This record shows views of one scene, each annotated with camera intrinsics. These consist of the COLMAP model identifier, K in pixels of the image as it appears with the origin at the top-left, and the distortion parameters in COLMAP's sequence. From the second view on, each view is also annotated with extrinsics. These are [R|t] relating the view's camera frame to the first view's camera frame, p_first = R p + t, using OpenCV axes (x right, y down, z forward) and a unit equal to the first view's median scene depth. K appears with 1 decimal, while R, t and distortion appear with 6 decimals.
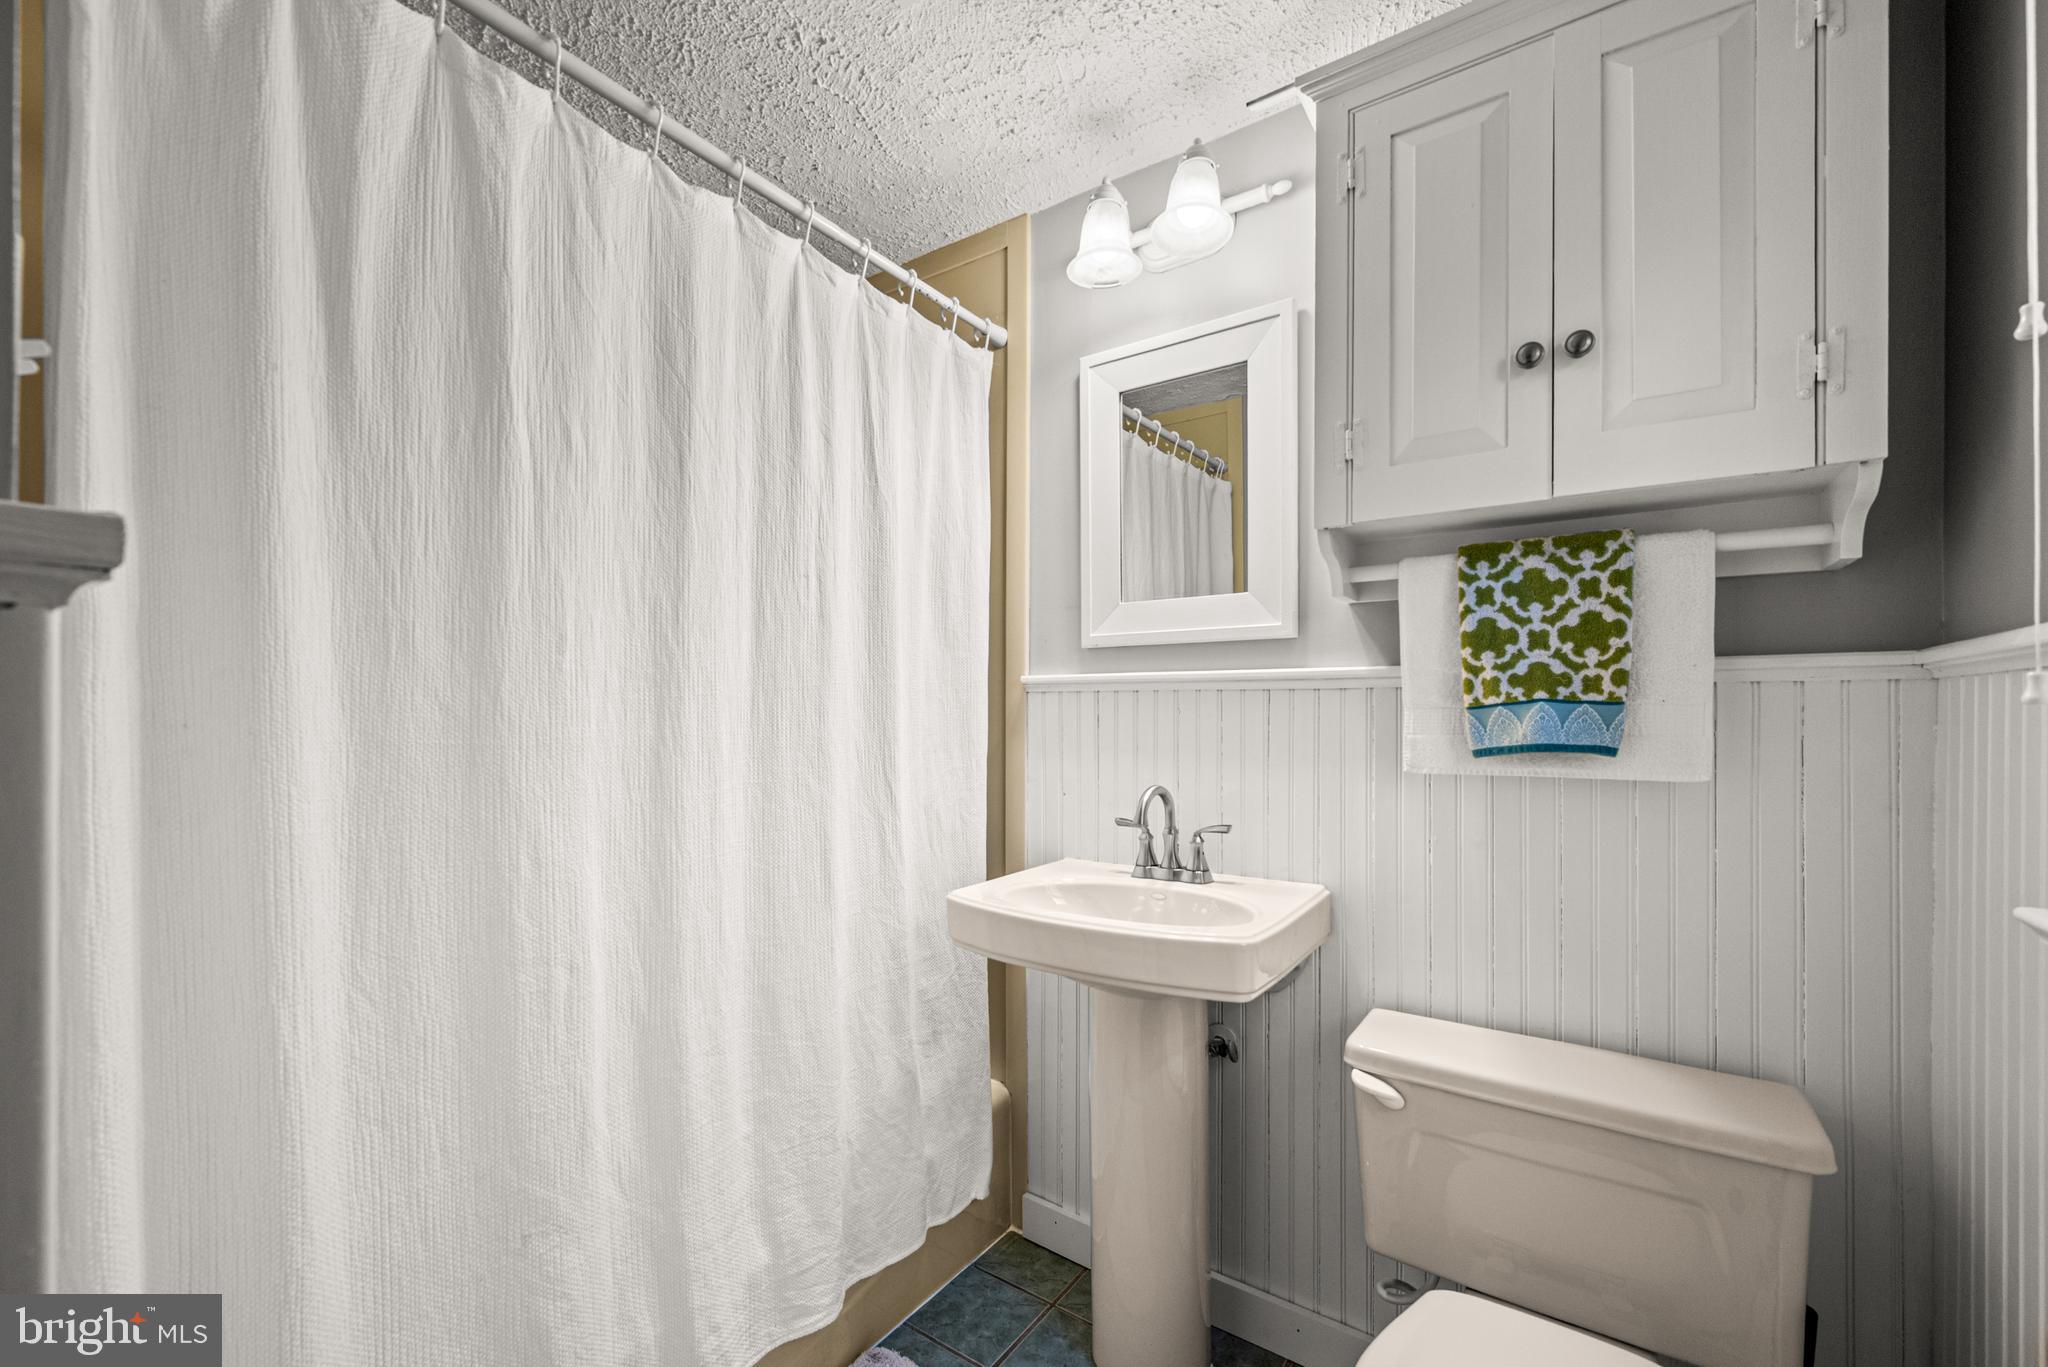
lens RADIAL K [[801.8, 0, 1008.7], [0, 801.8, 691.0], [0, 0, 1]] dist [-0.000721, -0.000179]
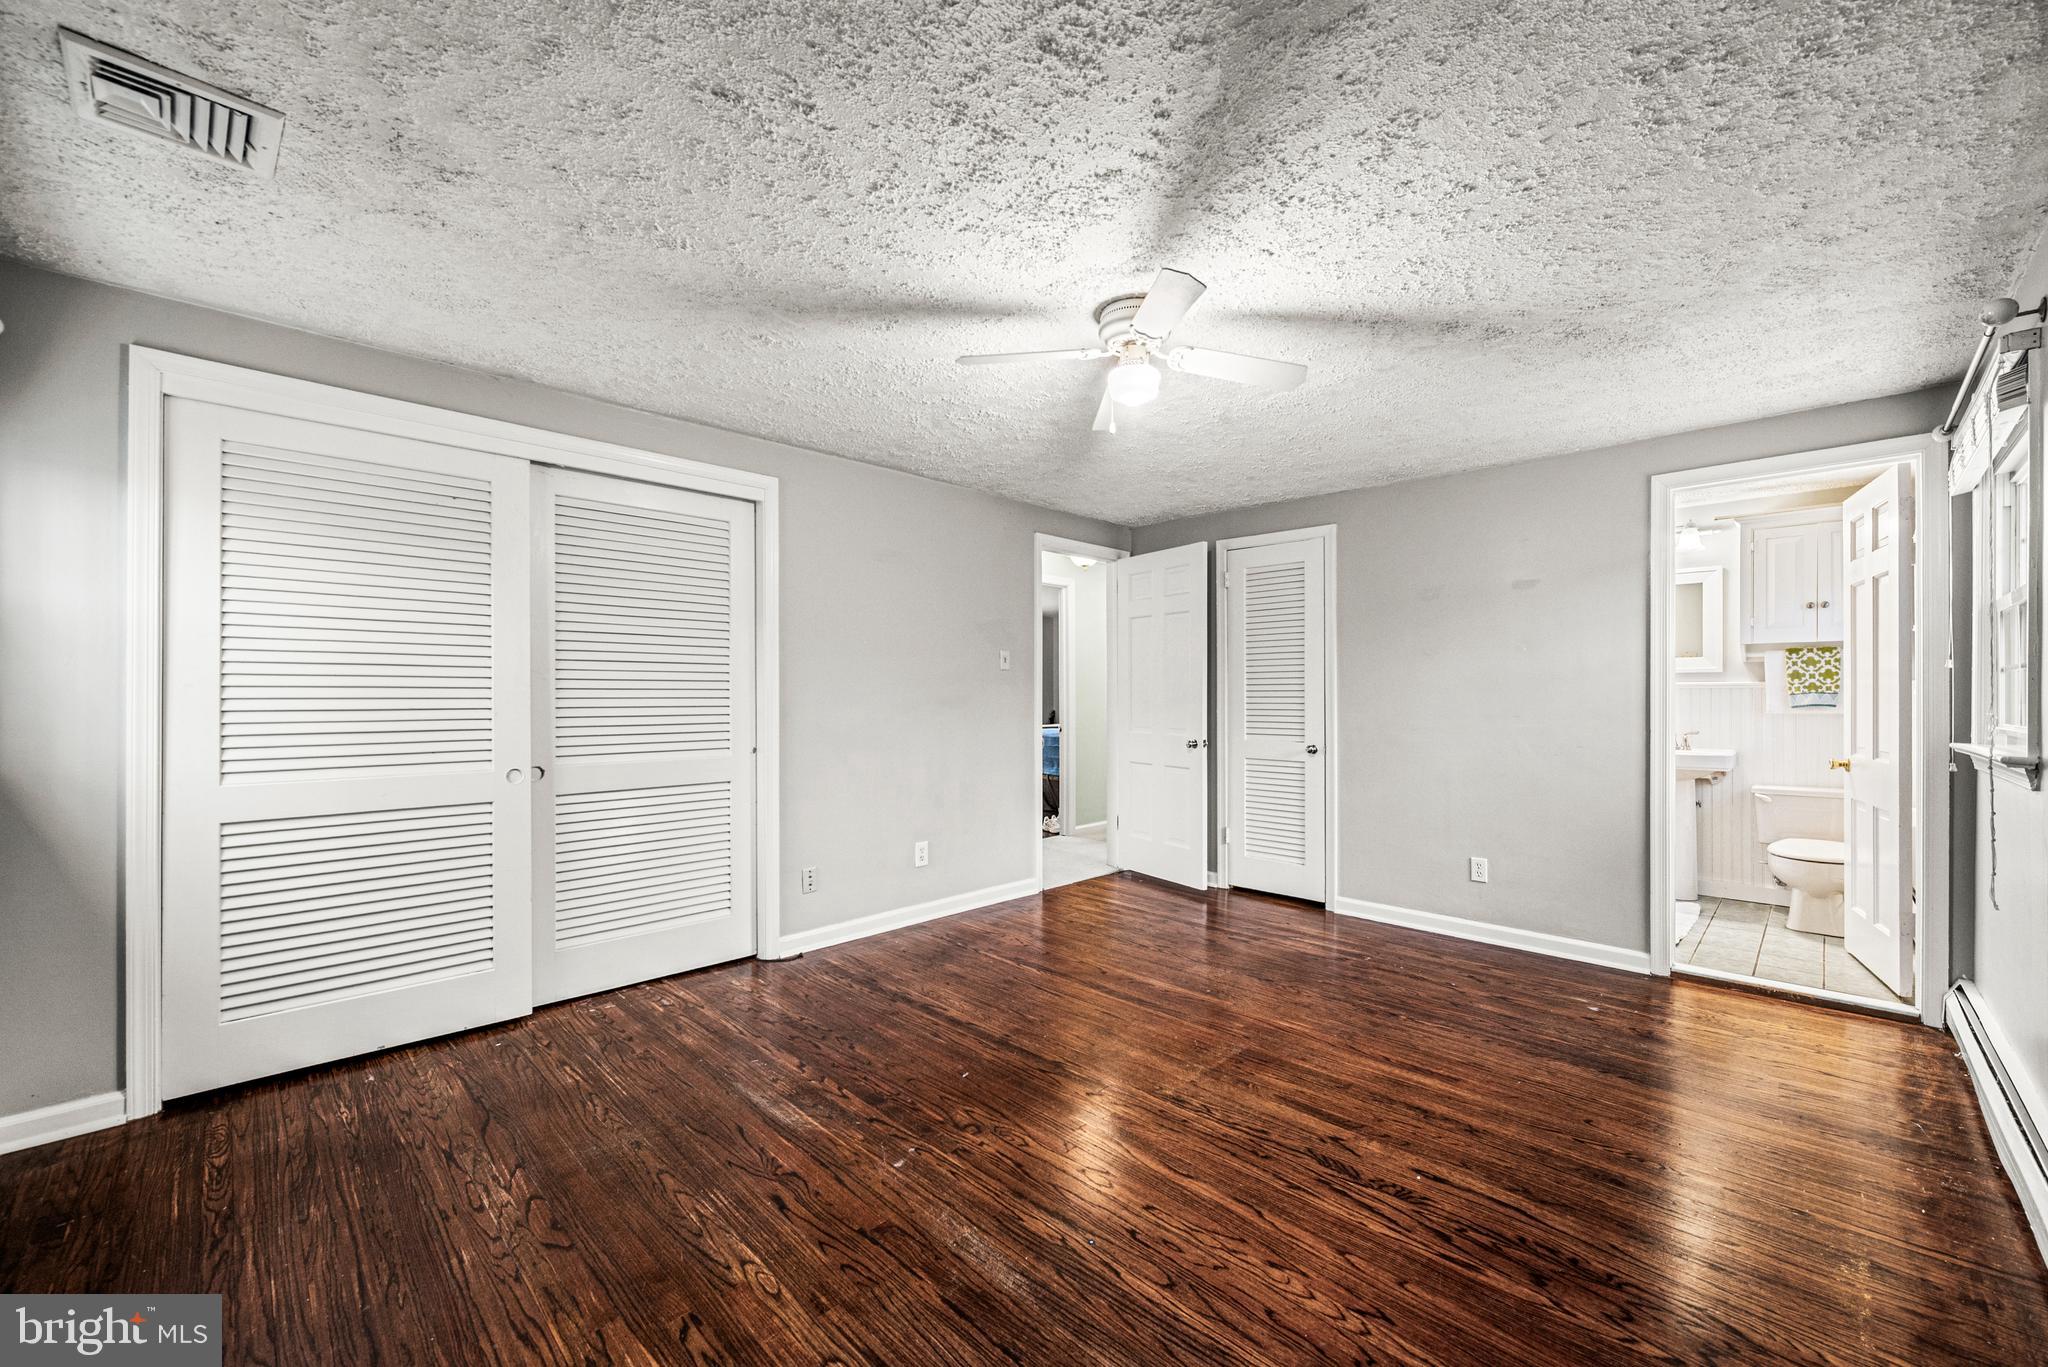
lens RADIAL K [[801.8, 0, 1041.3], [0, 801.8, 686.5], [0, 0, 1]] dist [-0.000721, -0.000179]
pose [[0.988210, 0.003769, -0.153058, -2.204502], [-0.004529, 0.999979, -0.004614, 0.016064], [0.153038, 0.005252, 0.988206, -3.079449]]
